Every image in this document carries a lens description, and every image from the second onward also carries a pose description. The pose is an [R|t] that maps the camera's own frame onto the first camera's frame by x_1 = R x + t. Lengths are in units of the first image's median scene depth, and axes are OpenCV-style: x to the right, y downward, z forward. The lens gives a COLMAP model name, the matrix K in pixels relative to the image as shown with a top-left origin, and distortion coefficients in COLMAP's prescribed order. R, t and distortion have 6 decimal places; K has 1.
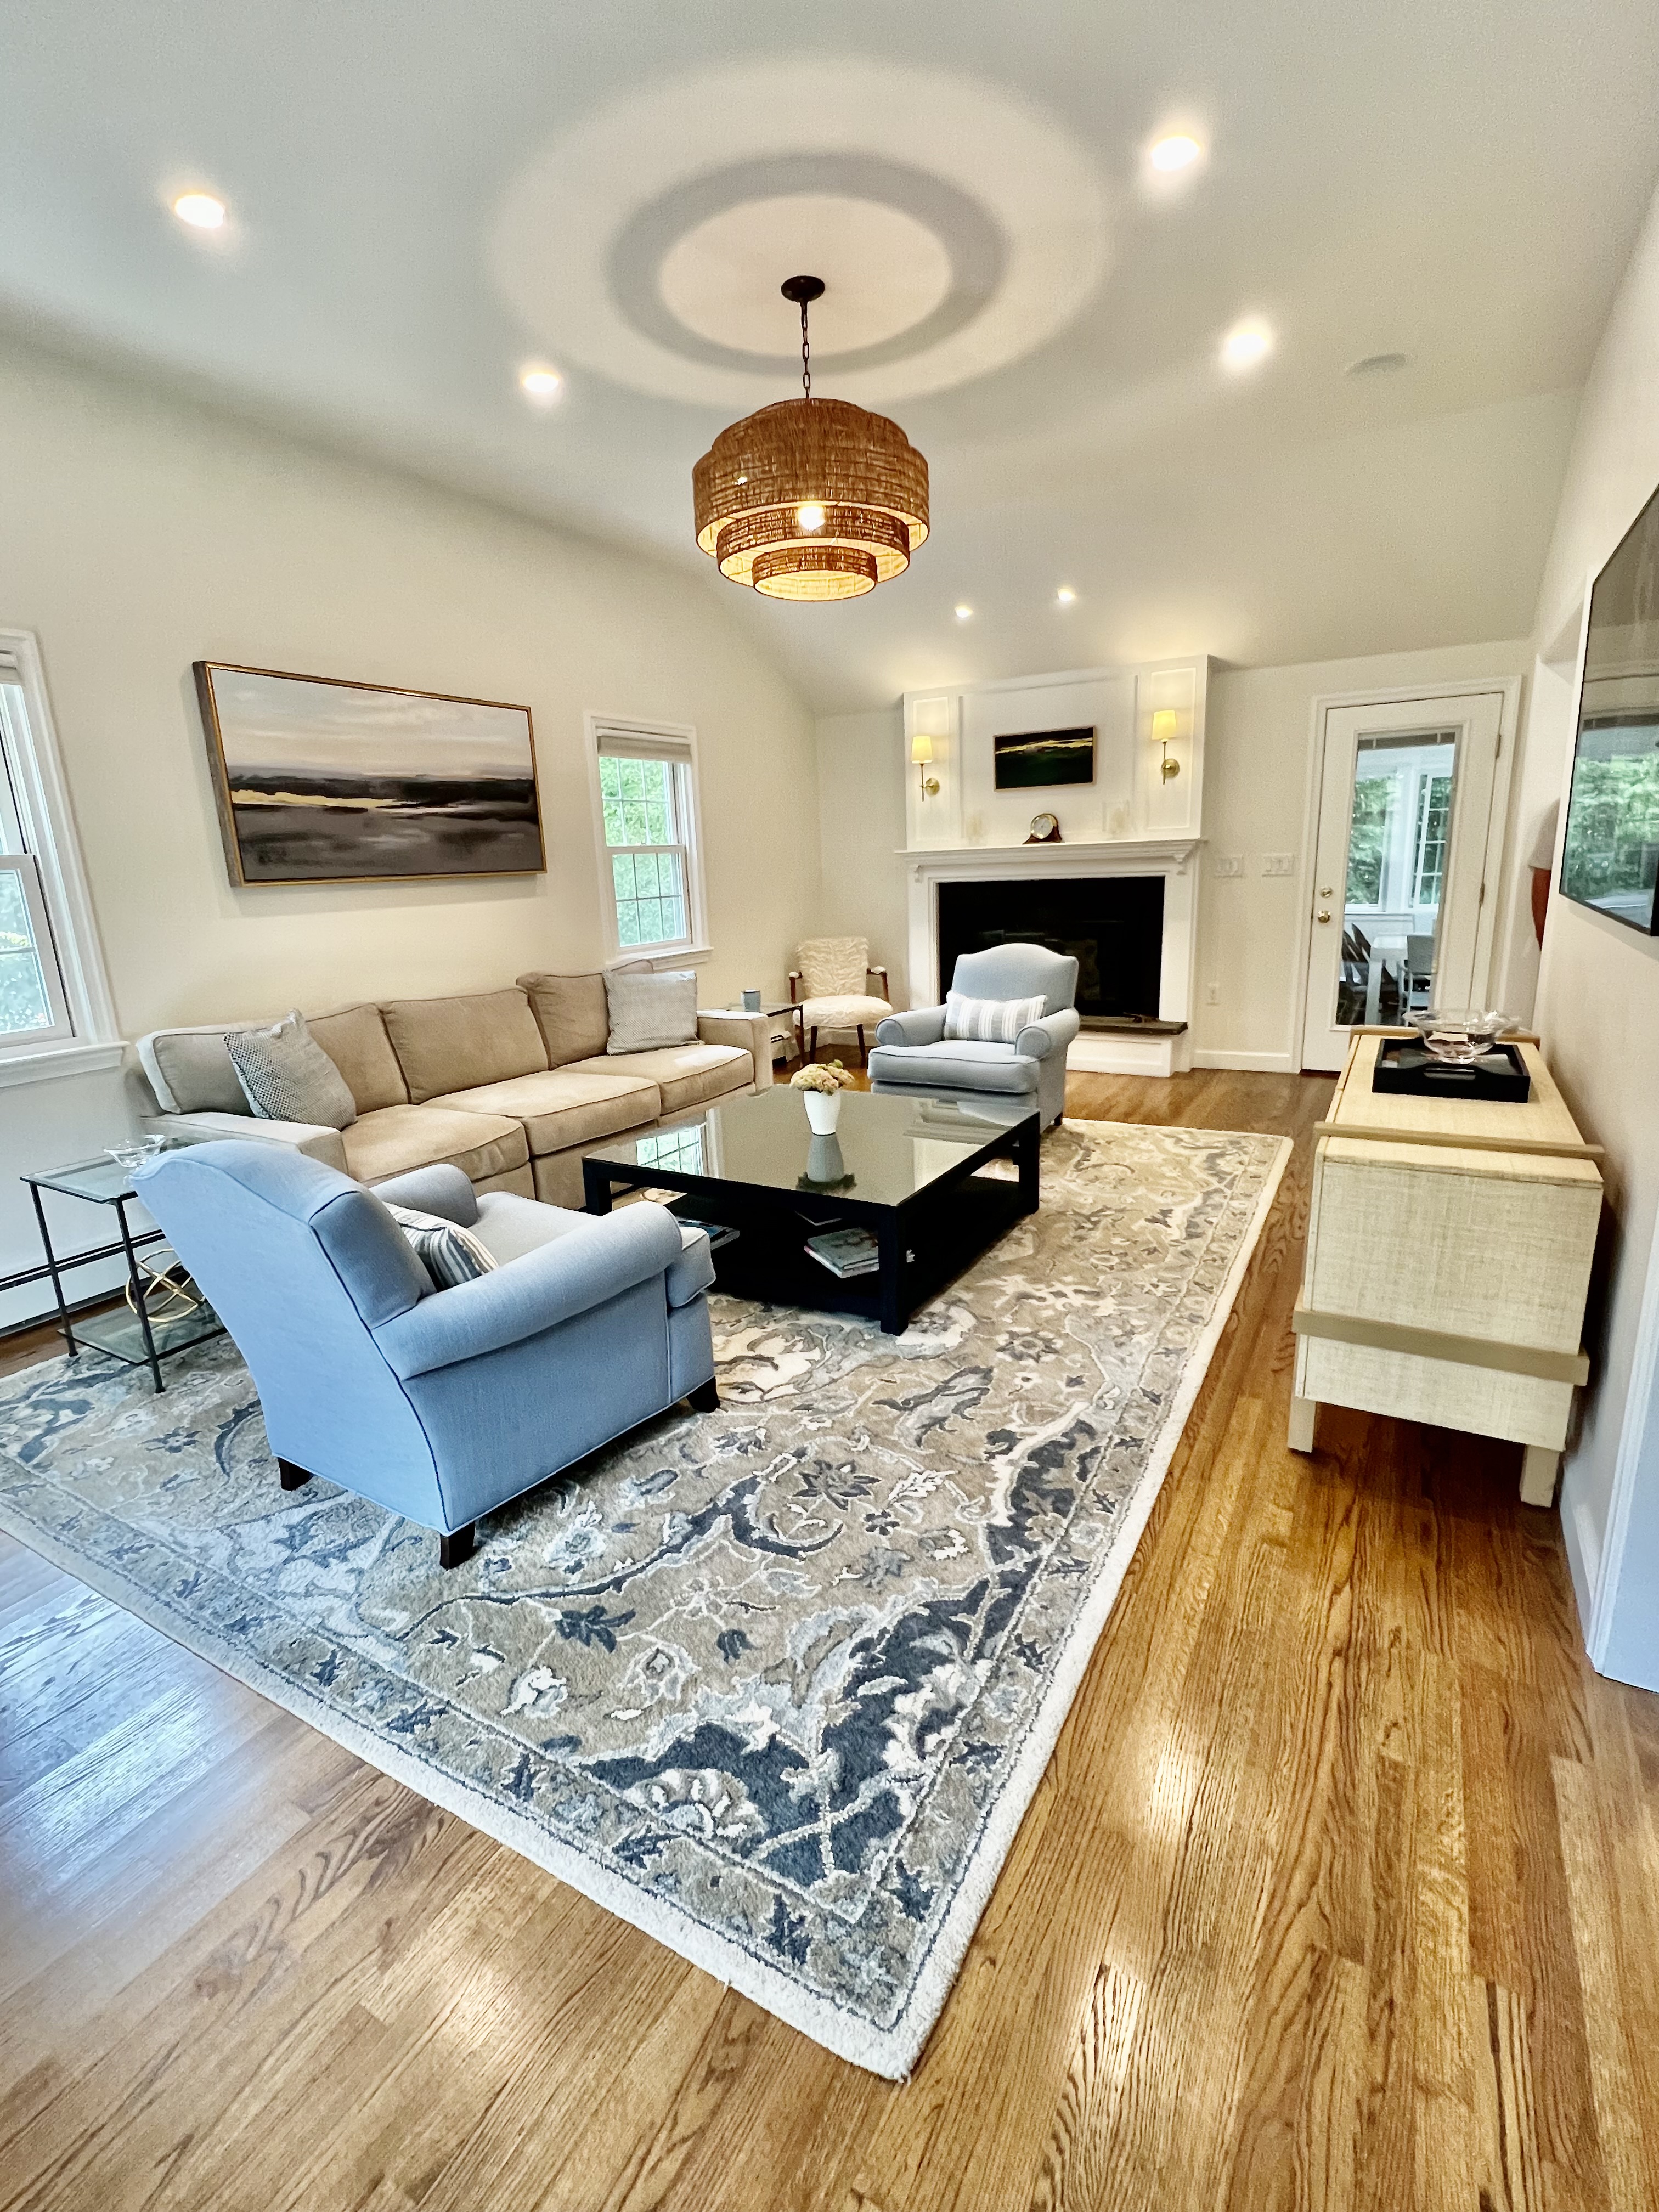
lens RADIAL K [[1019.2, 0, 827.8], [0, 1019.2, 1099.7], [0, 0, 1]] dist [-0.002586, 0.001110]
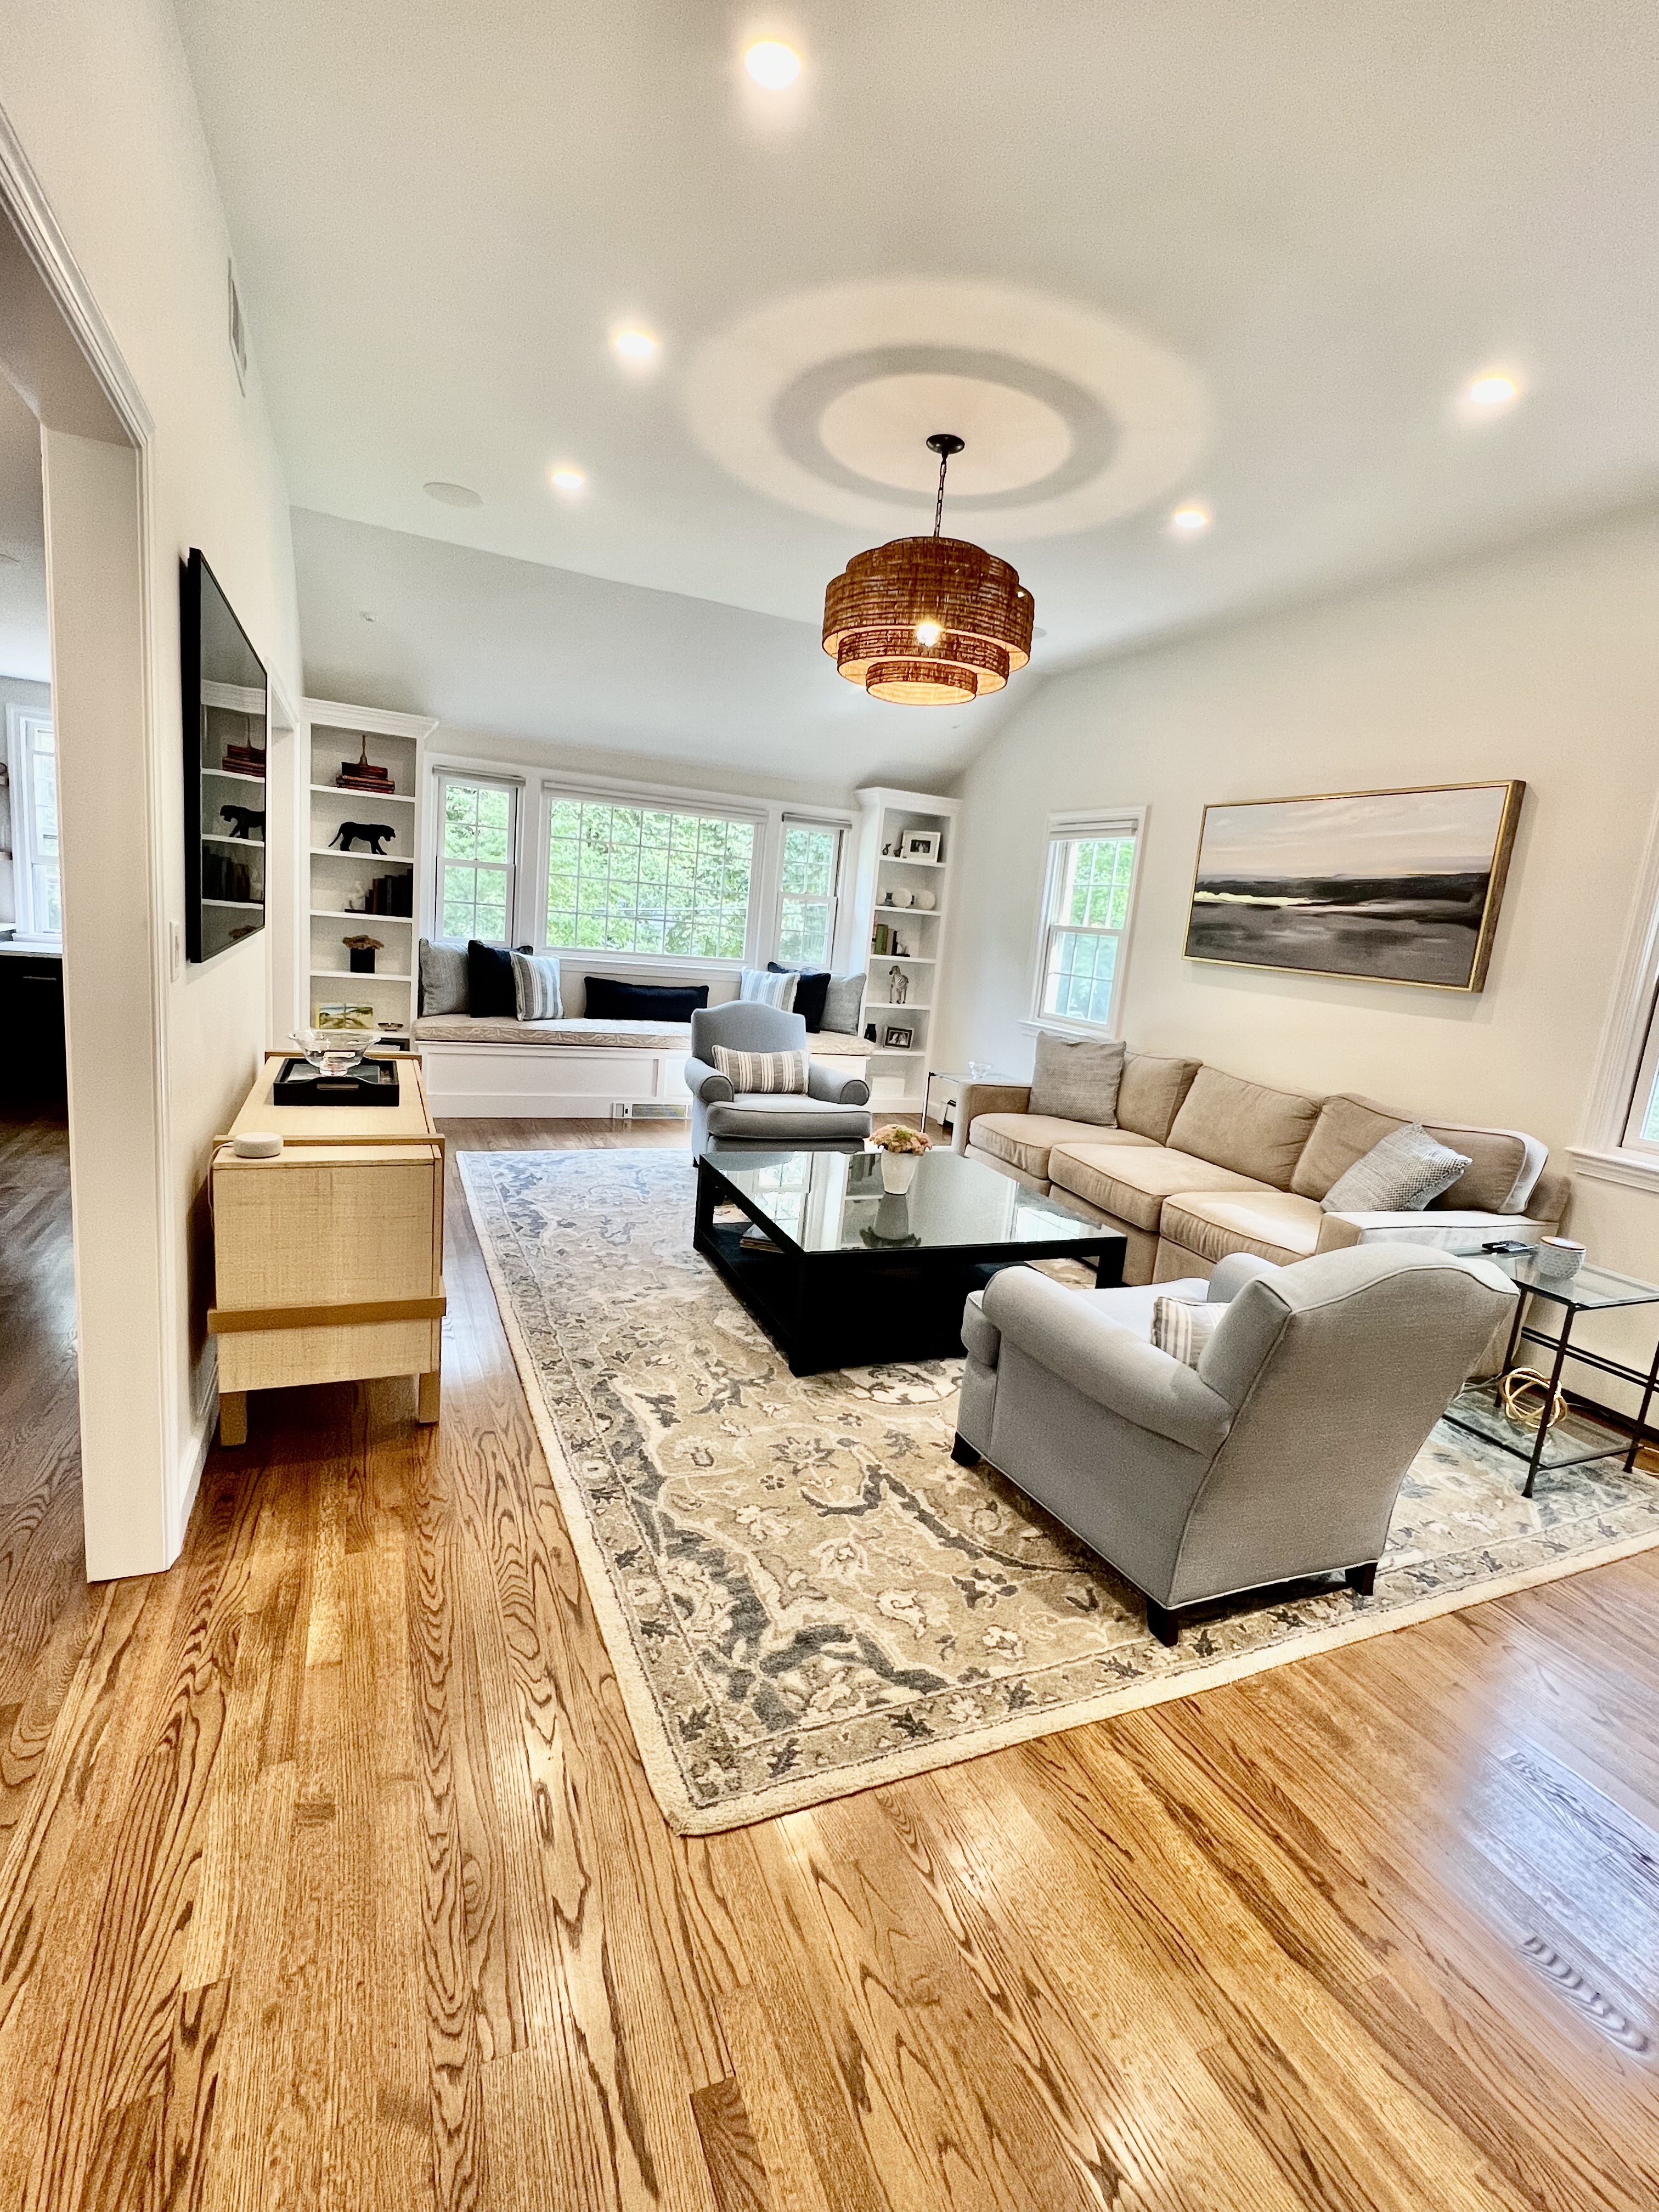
lens RADIAL K [[1019.2, 0, 817.1], [0, 1019.2, 1096.0], [0, 0, 1]] dist [-0.002586, 0.001110]
pose [[-0.604552, 0.122383, -0.787108, 0.847911], [-0.255922, 0.905899, 0.337419, -0.384751], [0.754335, 0.405425, -0.516342, 1.429669]]
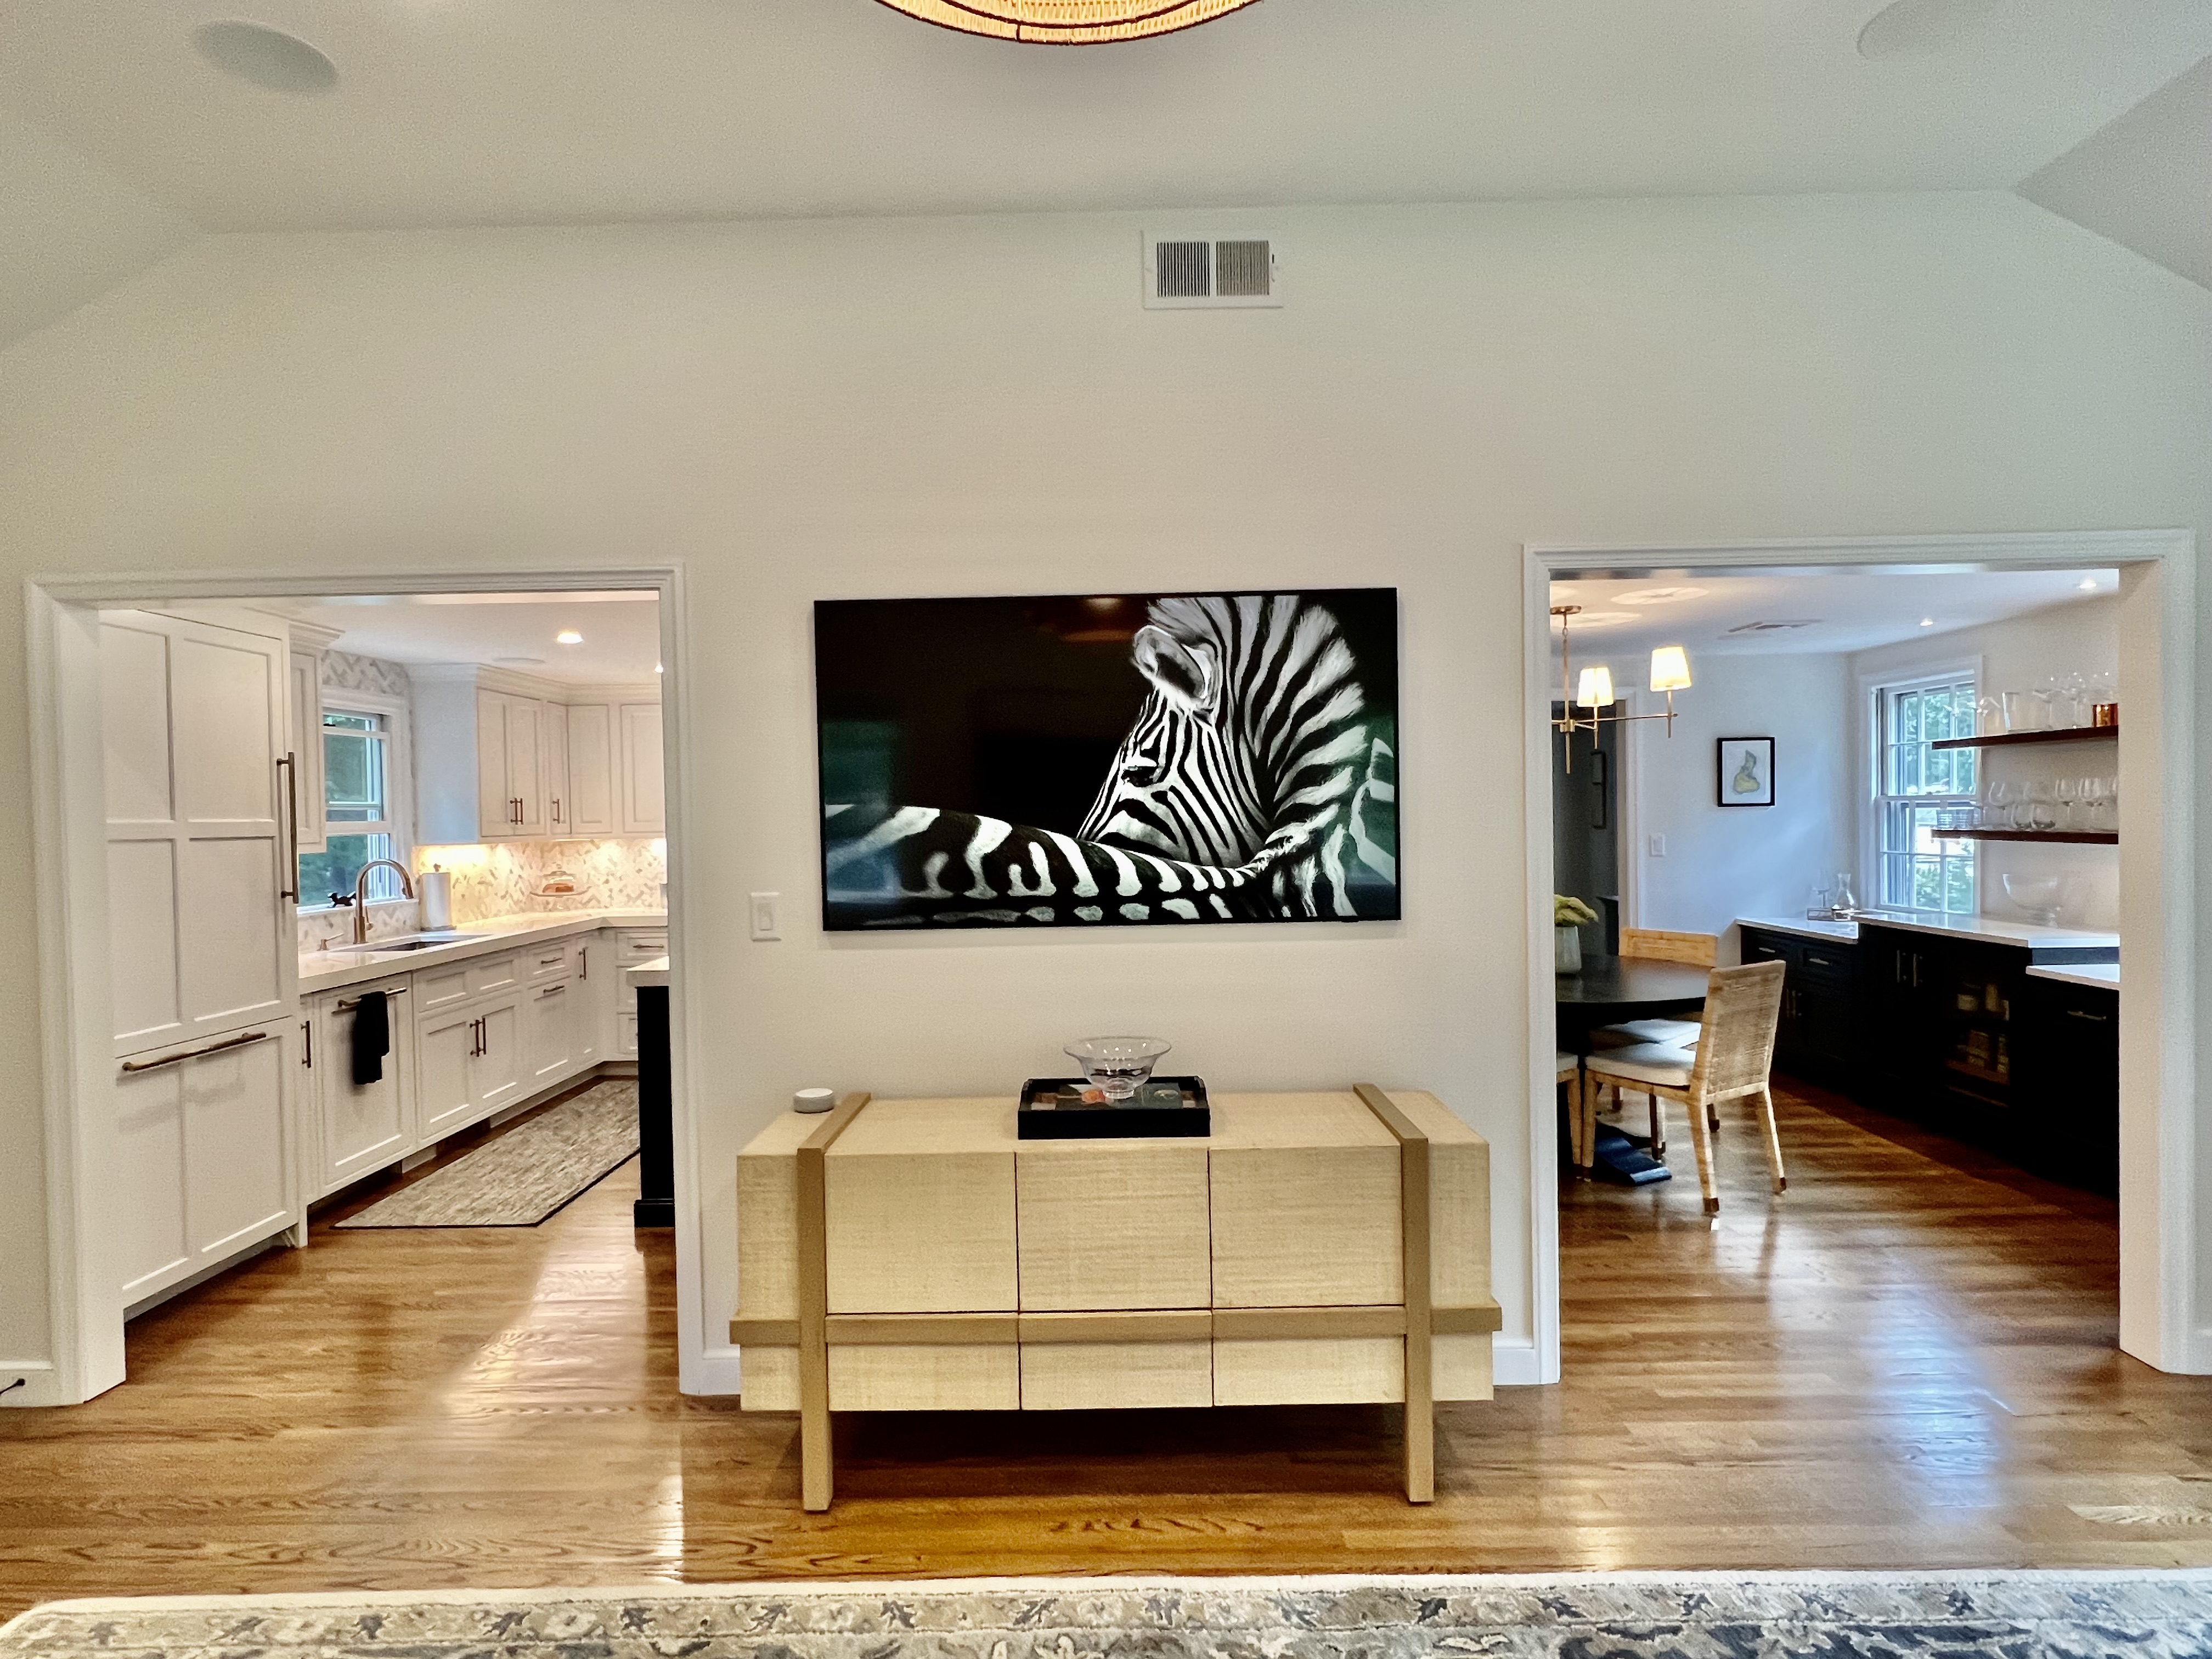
lens RADIAL K [[1168.1, 0, 1116.4], [0, 1168.1, 833.4], [0, 0, 1]] dist [-0.005648, 0.001366]
pose [[-0.492275, 0.031000, 0.869888, -0.210253], [0.239798, 0.965524, 0.101295, -0.259662], [-0.836757, 0.258462, -0.482736, 1.017788]]
